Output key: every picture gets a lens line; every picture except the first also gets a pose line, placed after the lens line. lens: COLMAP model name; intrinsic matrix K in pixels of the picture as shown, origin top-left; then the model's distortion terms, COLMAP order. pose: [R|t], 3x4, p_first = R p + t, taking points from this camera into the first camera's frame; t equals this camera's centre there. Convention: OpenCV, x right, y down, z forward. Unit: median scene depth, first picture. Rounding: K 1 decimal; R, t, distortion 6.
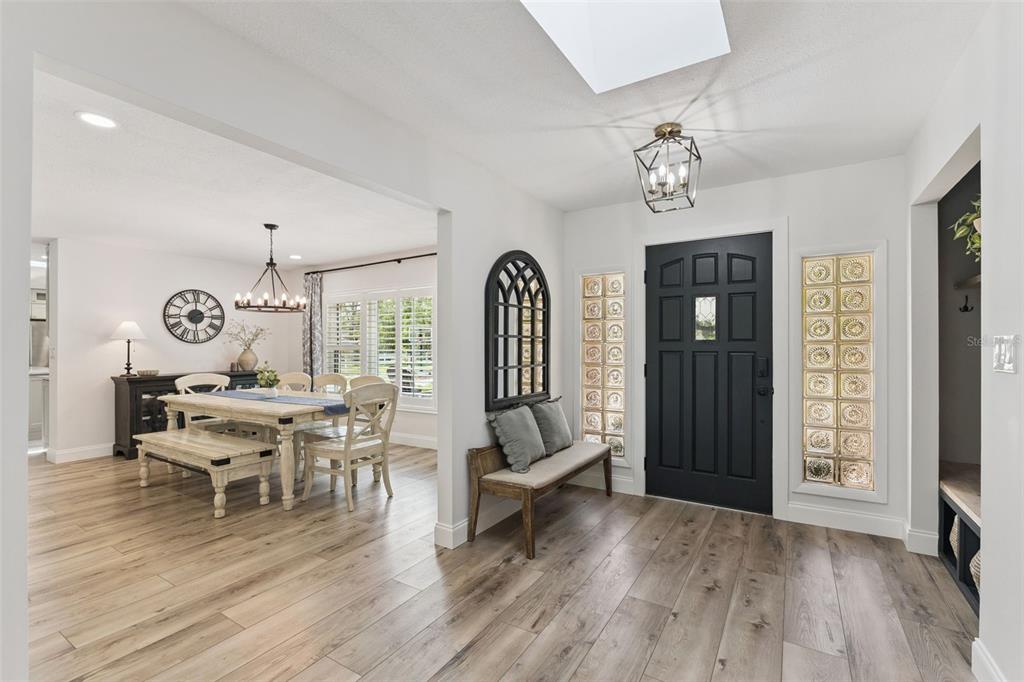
lens RADIAL K [[453.2, 0, 515.6], [0, 453.2, 346.7], [0, 0, 1]] dist [-0.001439, -0.000643]
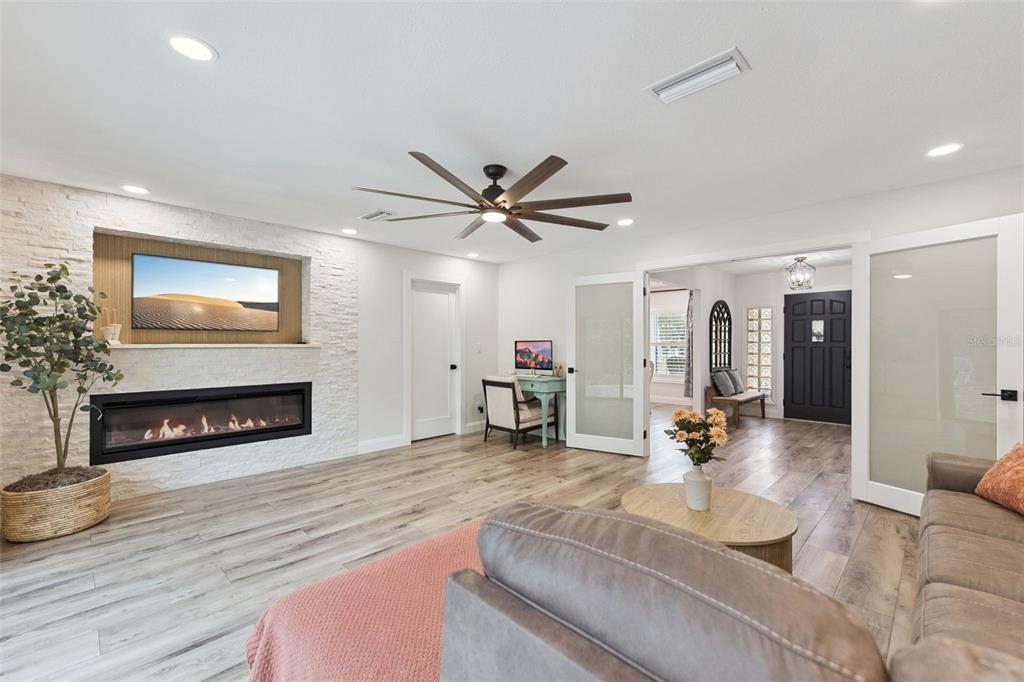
lens RADIAL K [[432.0, 0, 512.7], [0, 432.0, 345.9], [0, 0, 1]] dist [0.000742, 0.000314]
pose [[0.973938, 0.005684, -0.226743, -0.472759], [-0.006105, 0.999981, -0.001154, 0.015390], [0.226732, 0.002508, 0.973954, -1.195694]]
